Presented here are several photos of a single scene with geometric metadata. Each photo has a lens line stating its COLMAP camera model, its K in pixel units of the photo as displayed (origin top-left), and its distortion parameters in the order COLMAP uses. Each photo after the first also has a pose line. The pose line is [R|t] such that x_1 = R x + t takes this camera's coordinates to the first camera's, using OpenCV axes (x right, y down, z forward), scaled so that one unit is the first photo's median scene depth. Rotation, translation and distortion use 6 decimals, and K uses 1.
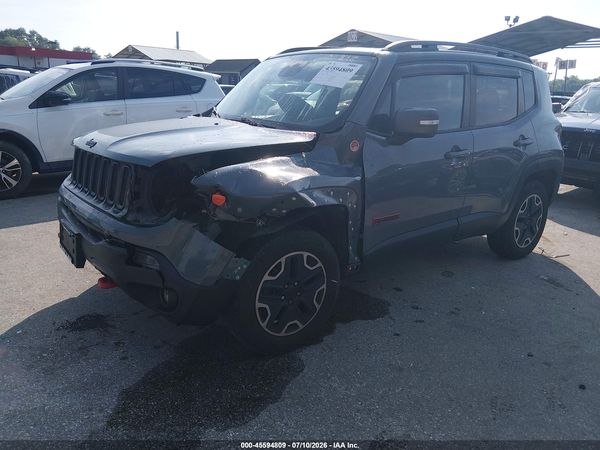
lens RADIAL K [[455.0, 0, 300.0], [0, 455.0, 225.0], [0, 0, 1]] dist [0.095449, -0.144226]
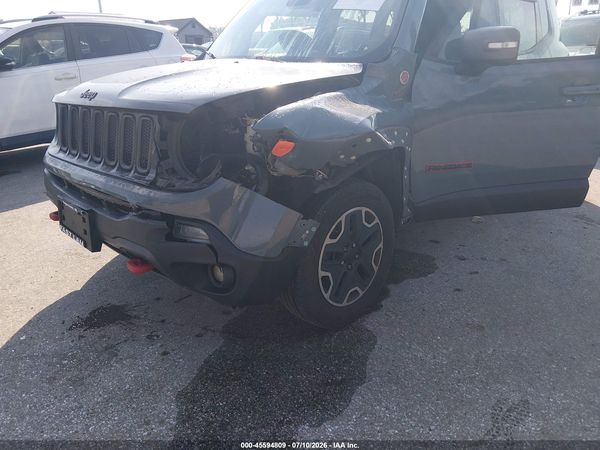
lens RADIAL K [[455.0, 0, 300.0], [0, 455.0, 225.0], [0, 0, 1]] dist [0.095449, -0.144226]
pose [[0.990265, -0.097245, 0.099596, -0.201802], [0.089333, 0.992699, 0.081040, 0.012968], [-0.106750, -0.071354, 0.991722, 0.167943]]
